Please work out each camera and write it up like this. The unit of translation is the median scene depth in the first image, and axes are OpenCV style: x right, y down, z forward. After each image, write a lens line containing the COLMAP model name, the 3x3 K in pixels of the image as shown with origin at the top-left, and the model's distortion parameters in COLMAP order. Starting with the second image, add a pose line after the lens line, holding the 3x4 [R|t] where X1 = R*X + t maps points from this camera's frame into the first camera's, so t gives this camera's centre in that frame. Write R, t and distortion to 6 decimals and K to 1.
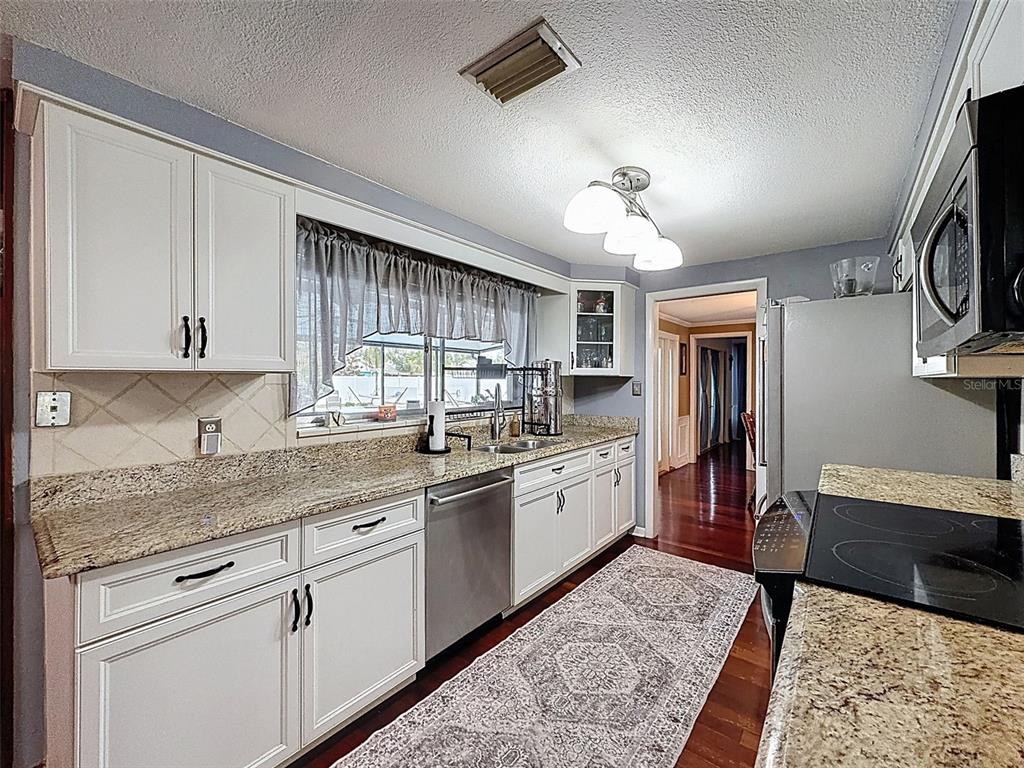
lens RADIAL K [[420.3, 0, 507.6], [0, 420.3, 380.5], [0, 0, 1]] dist [0.001830, -0.000107]
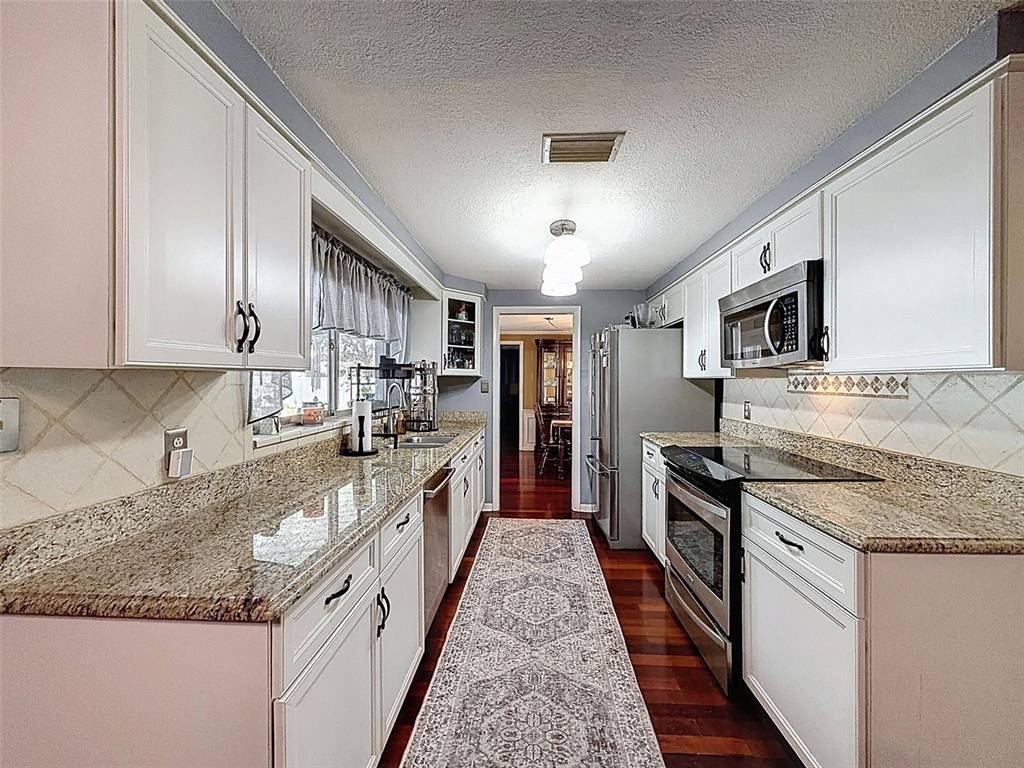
lens RADIAL K [[413.5, 0, 513.0], [0, 413.5, 384.4], [0, 0, 1]] dist [-0.000286, 0.000145]
pose [[0.808024, -0.006508, 0.589114, -0.464646], [-0.000305, 0.999934, 0.011465, -0.001087], [-0.589150, -0.009444, 0.807969, 0.025977]]
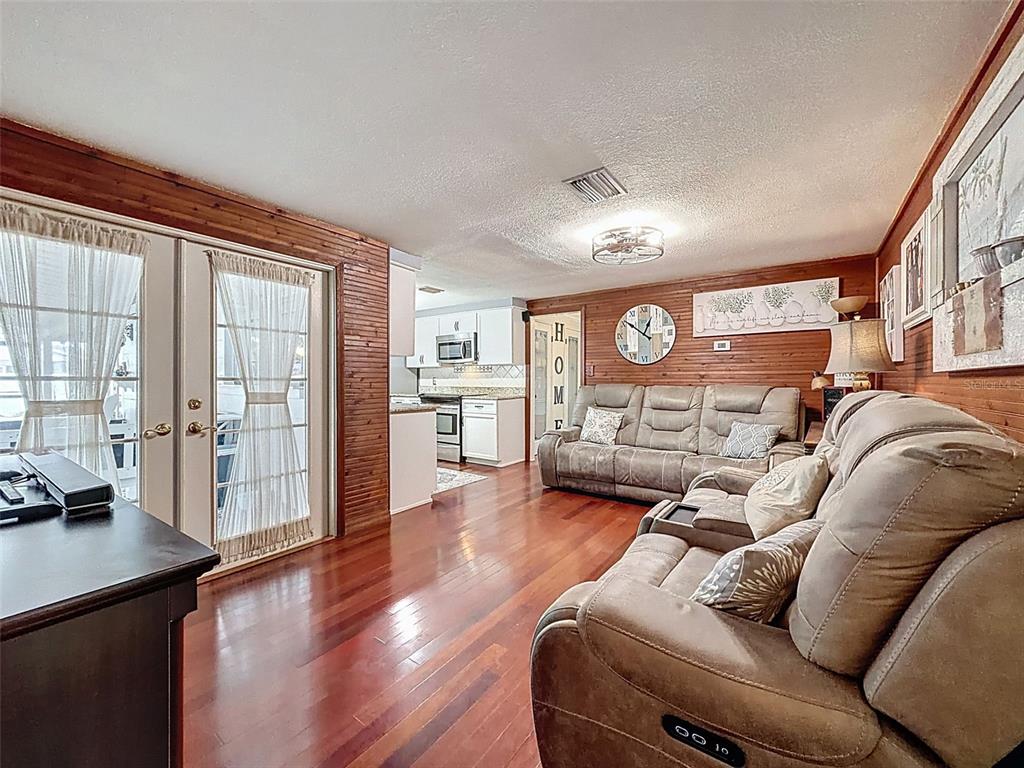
lens RADIAL K [[409.1, 0, 508.2], [0, 409.1, 380.7], [0, 0, 1]] dist [0.001246, -0.000033]
pose [[-0.058326, -0.004702, 0.998287, -2.122786], [-0.003320, 0.999984, 0.004516, 0.074949], [-0.998292, -0.003051, -0.058340, 0.242872]]
